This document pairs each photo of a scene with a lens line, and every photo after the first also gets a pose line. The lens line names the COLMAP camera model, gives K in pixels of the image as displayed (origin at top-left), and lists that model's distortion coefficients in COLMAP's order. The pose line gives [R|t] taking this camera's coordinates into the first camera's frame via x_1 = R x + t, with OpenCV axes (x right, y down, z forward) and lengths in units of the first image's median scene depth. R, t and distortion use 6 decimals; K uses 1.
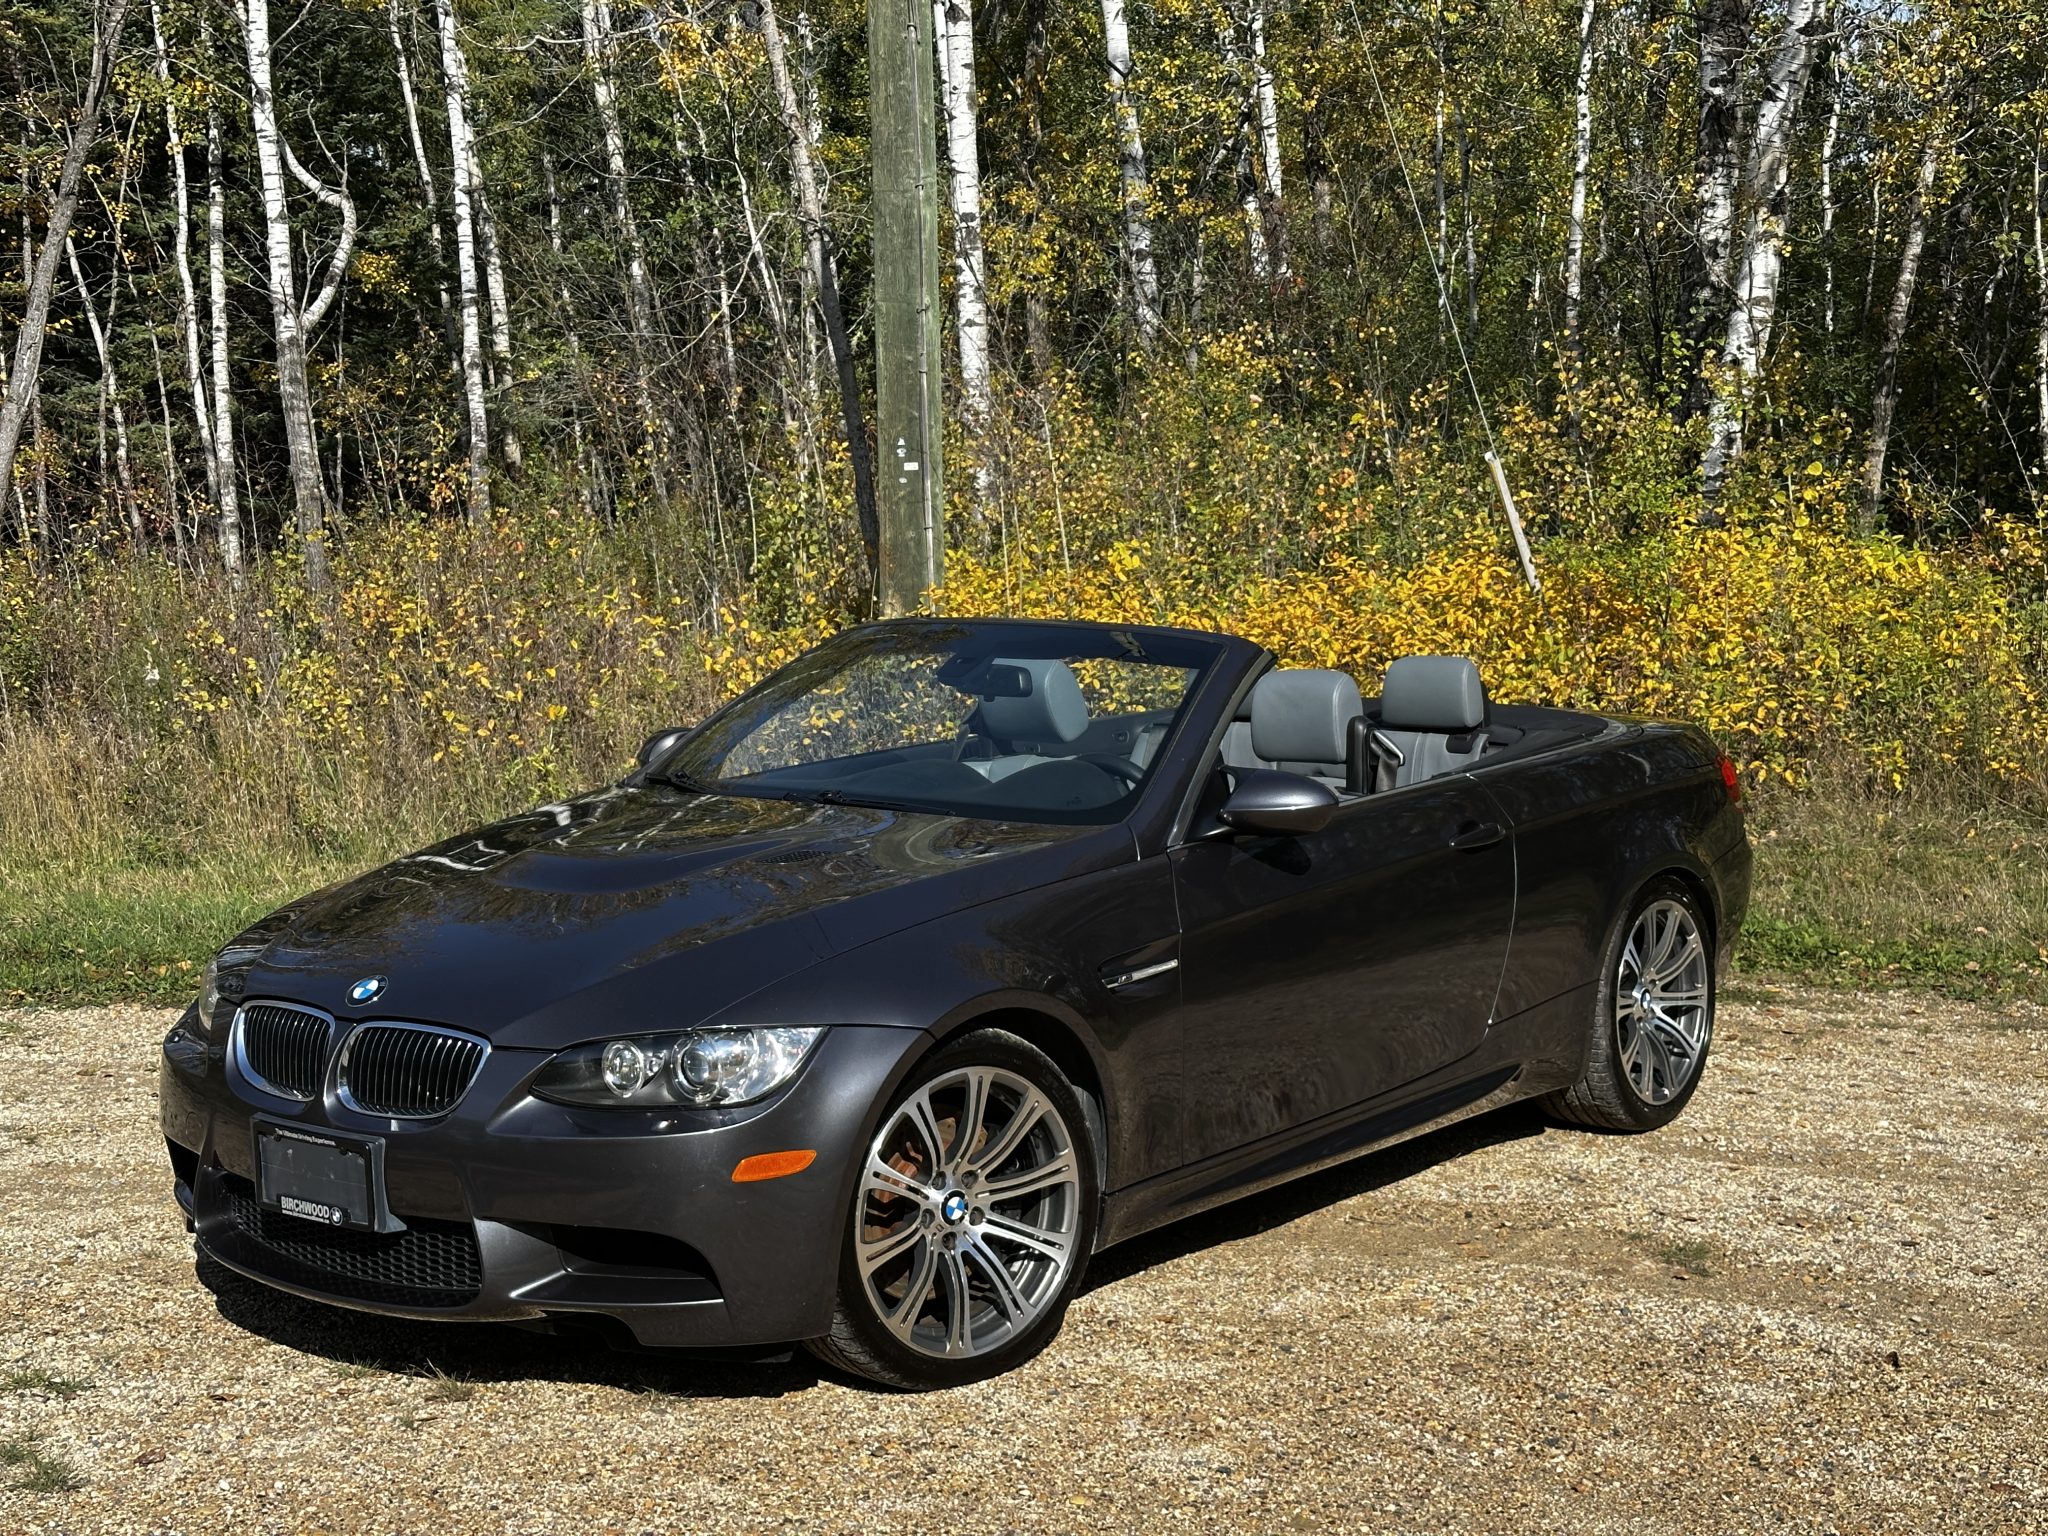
lens RADIAL K [[2852.0, 0, 1024.0], [0, 2852.0, 768.0], [0, 0, 1]] dist [0.195012, -0.440595]
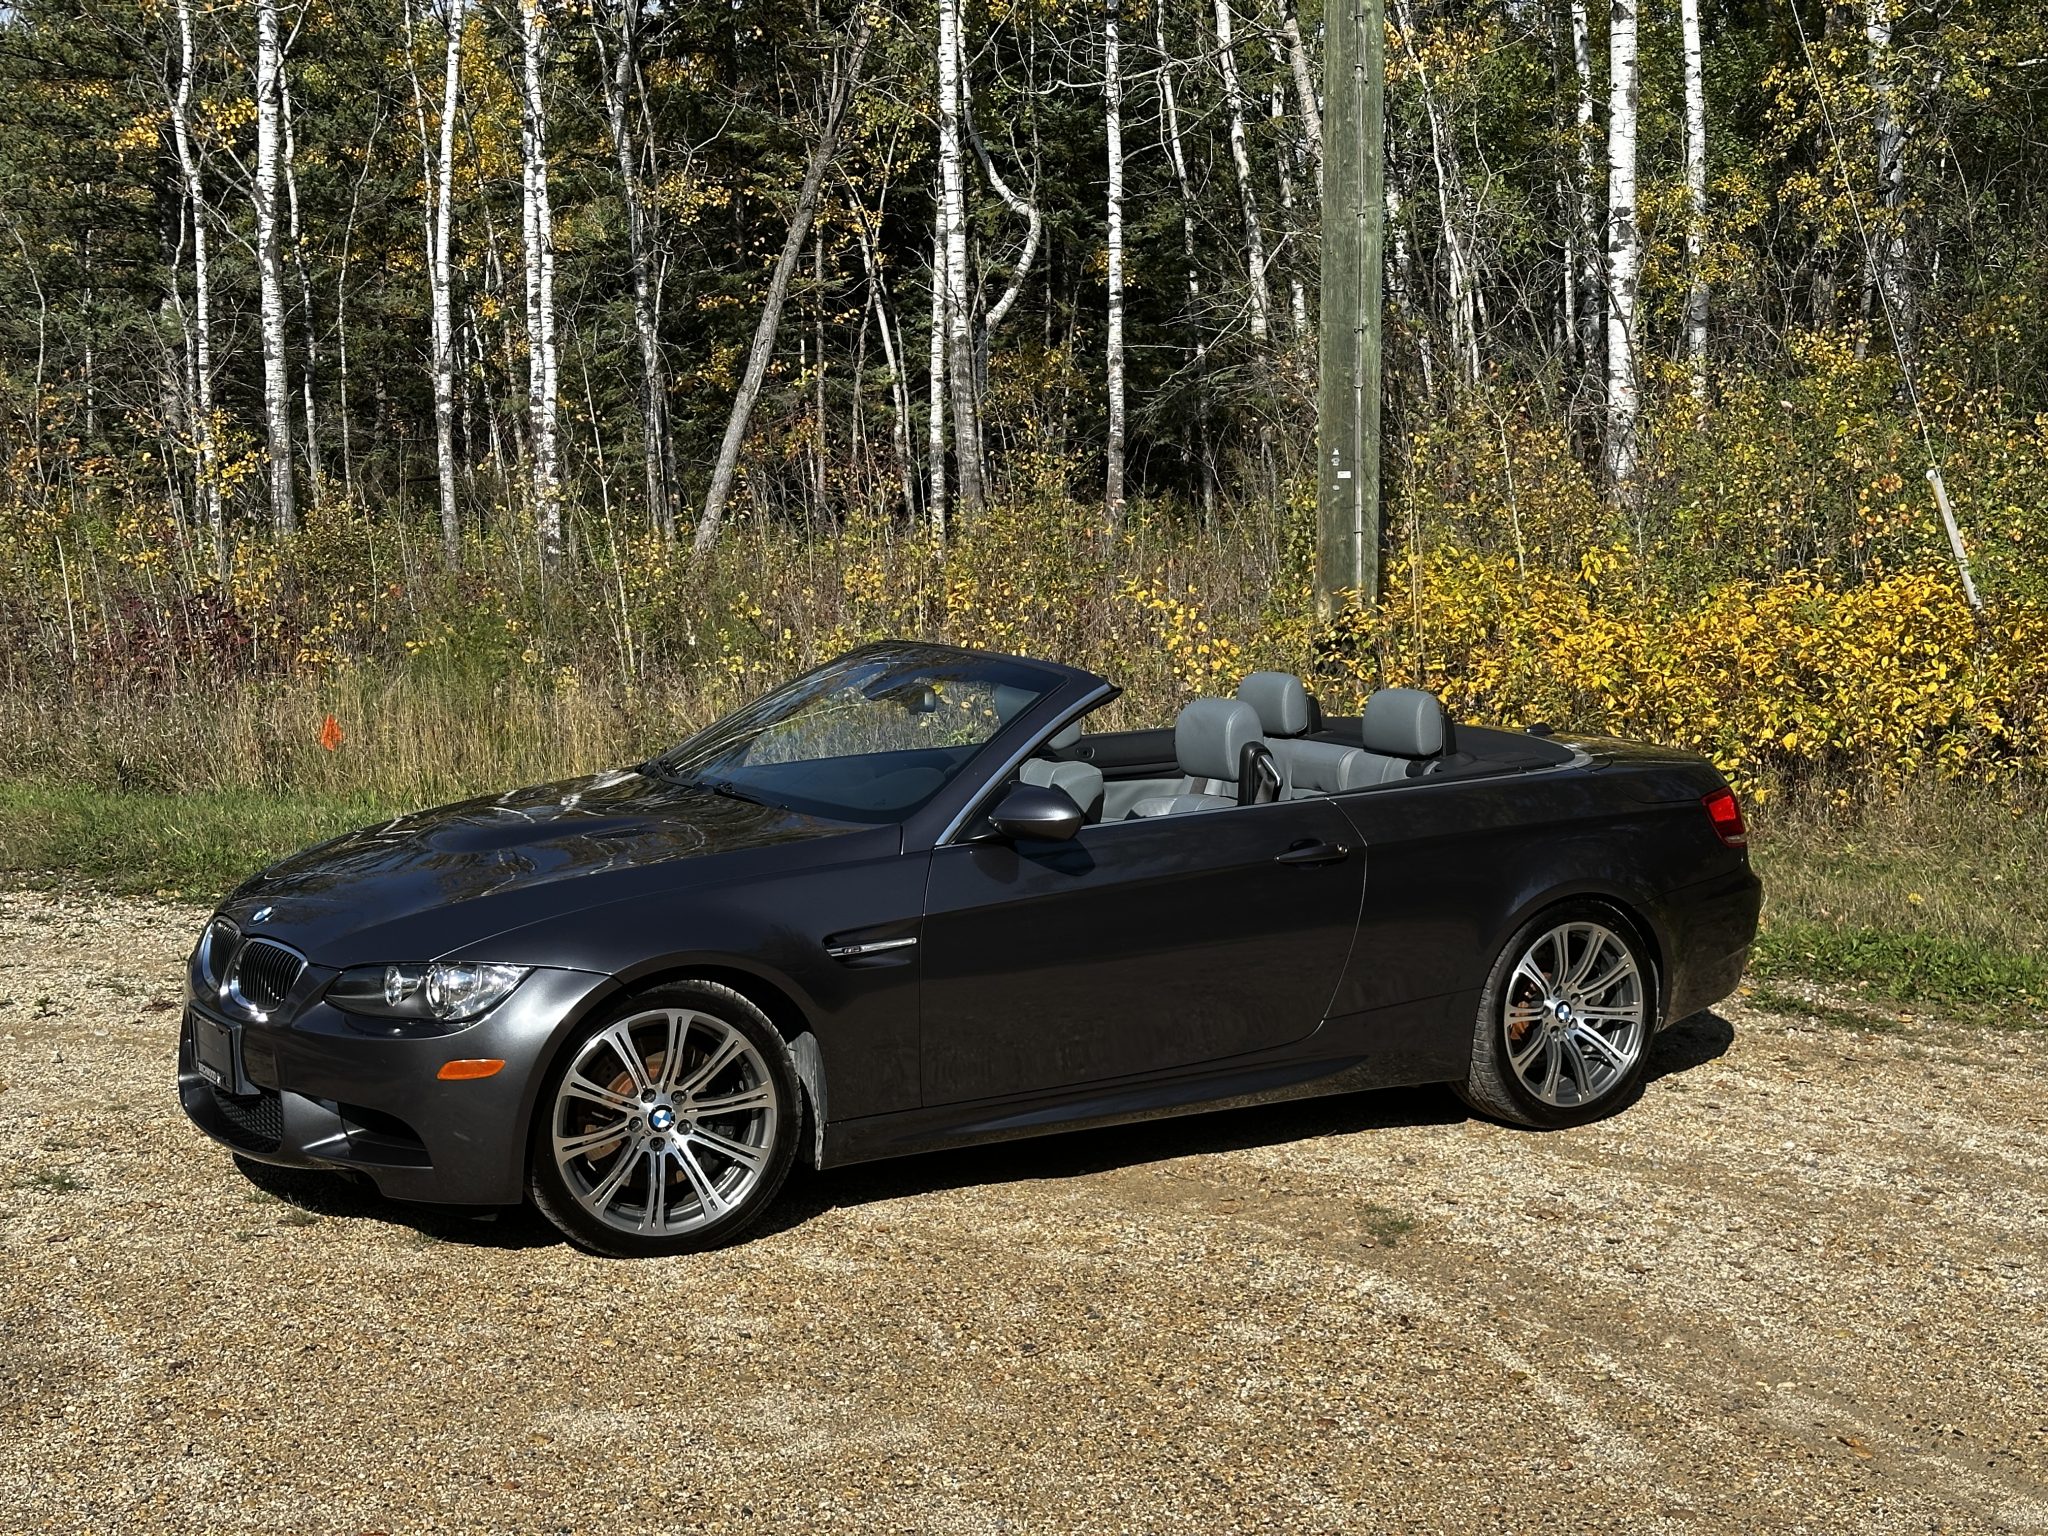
lens RADIAL K [[2851.3, 0, 1031.9], [0, 2851.3, 769.3], [0, 0, 1]] dist [0.184449, -0.407494]
pose [[0.942019, 0.057121, -0.330662, 0.382010], [-0.051253, 0.998335, 0.026446, -0.030760], [0.331622, -0.007965, 0.943379, -0.103425]]
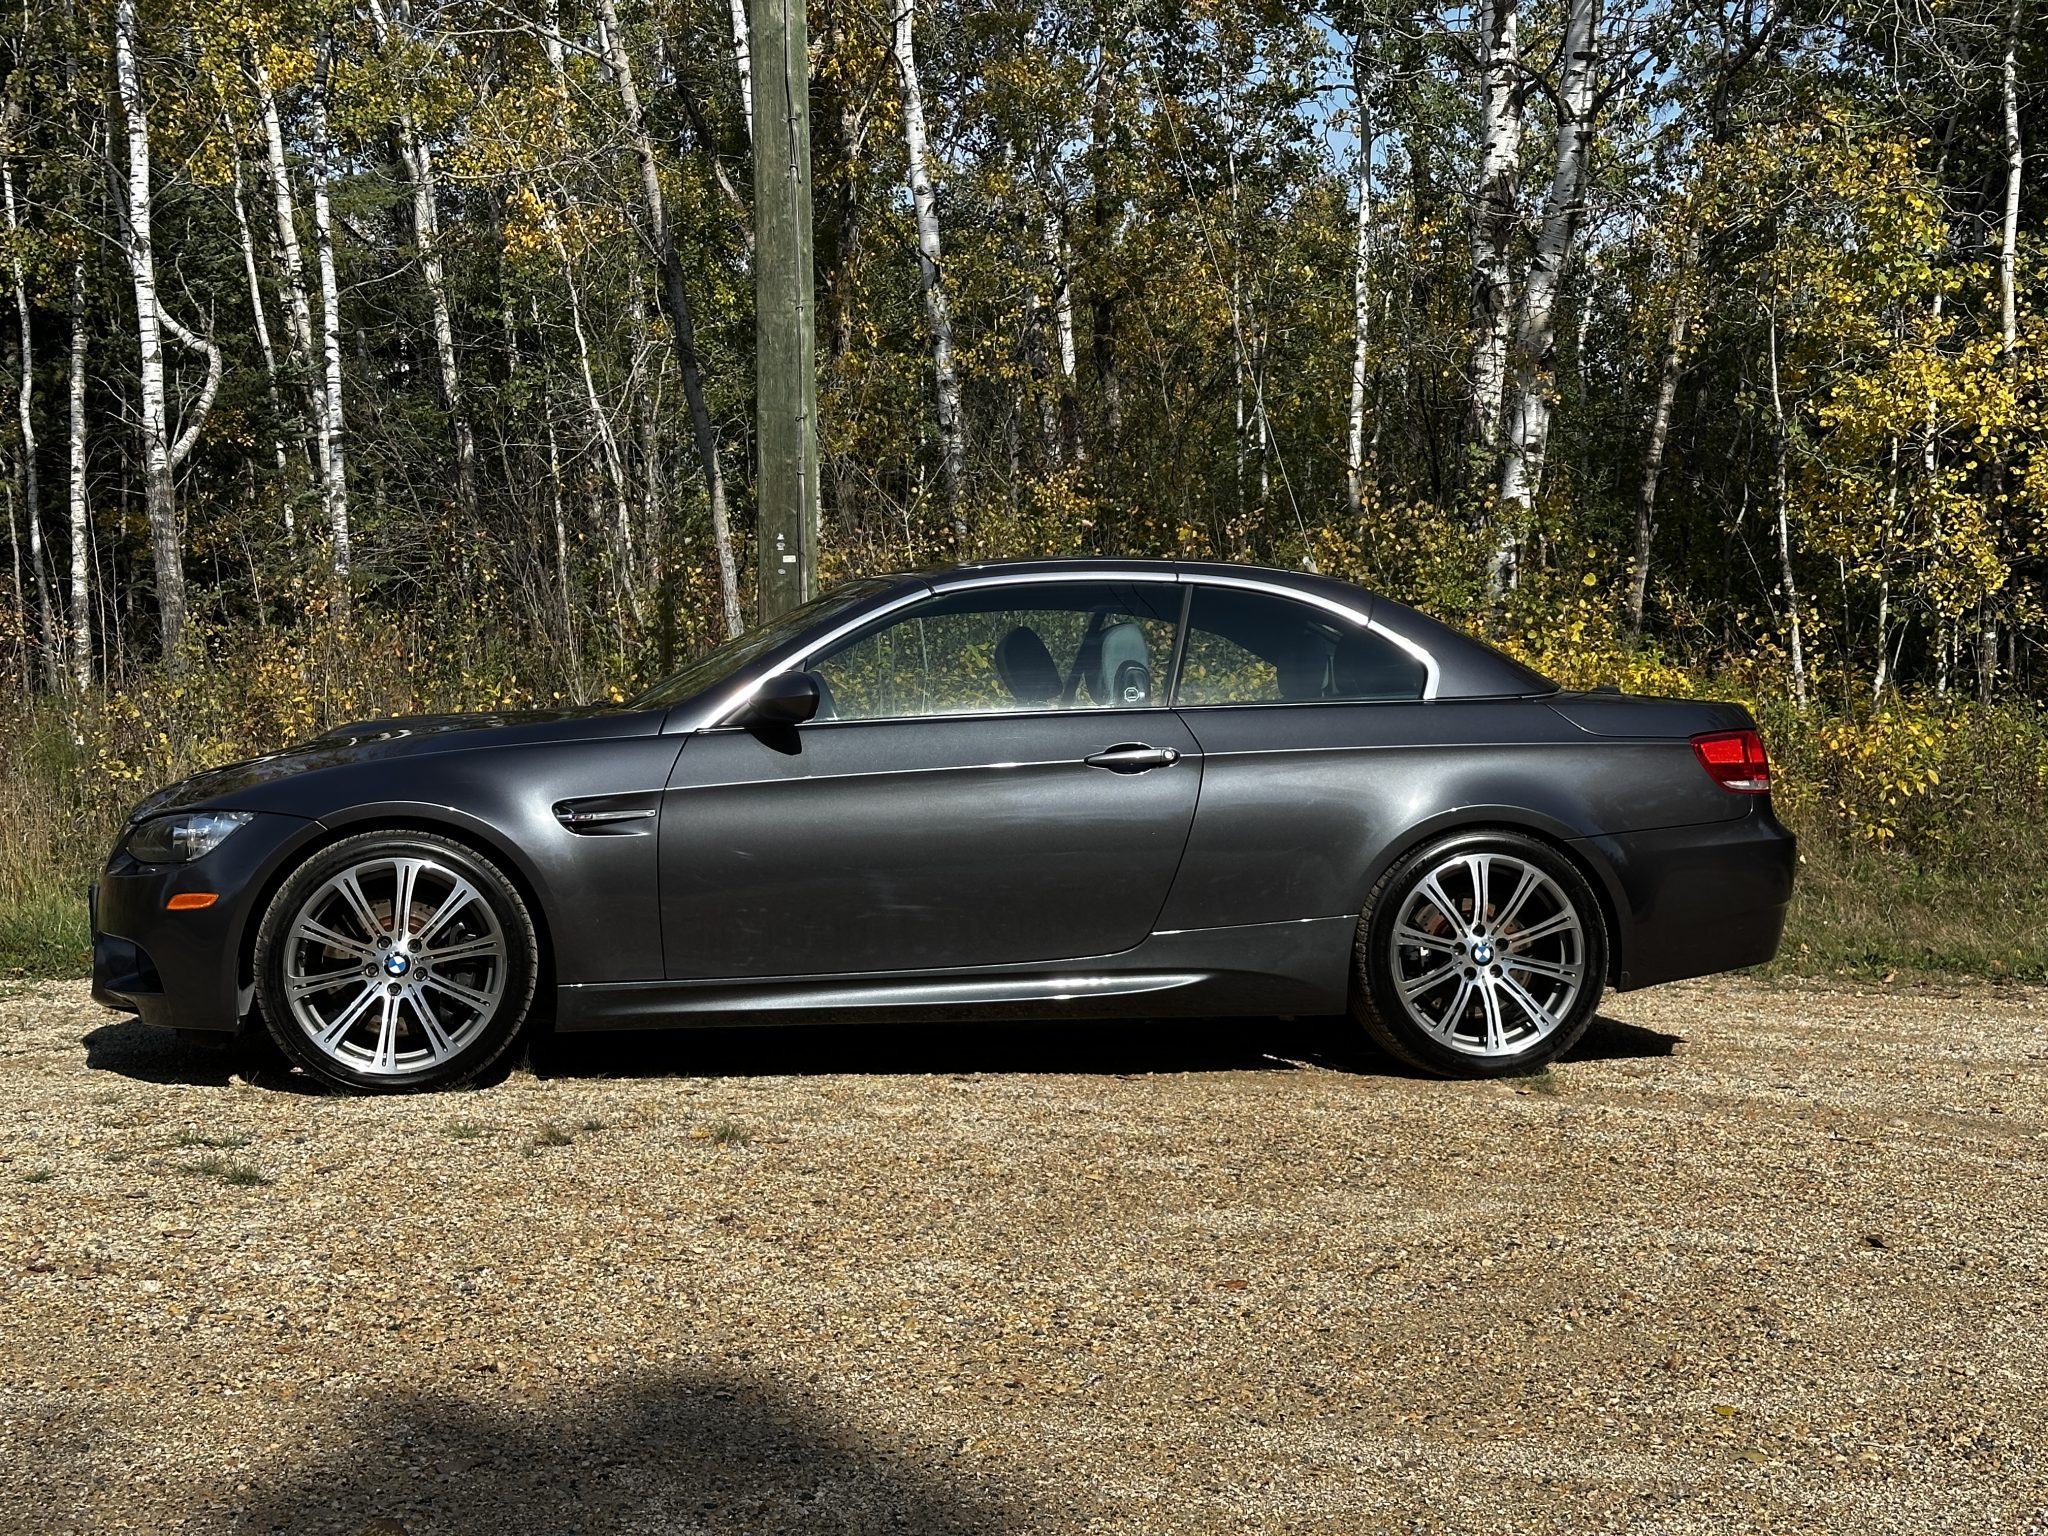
lens RADIAL K [[2847.9, 0, 1040.0], [0, 2847.9, 755.4], [0, 0, 1]] dist [0.181589, -0.388017]
pose [[0.996006, 0.005676, 0.089107, -0.073287], [0.001790, 0.996507, -0.083488, 0.109669], [-0.089270, 0.083314, 0.992517, -0.159165]]
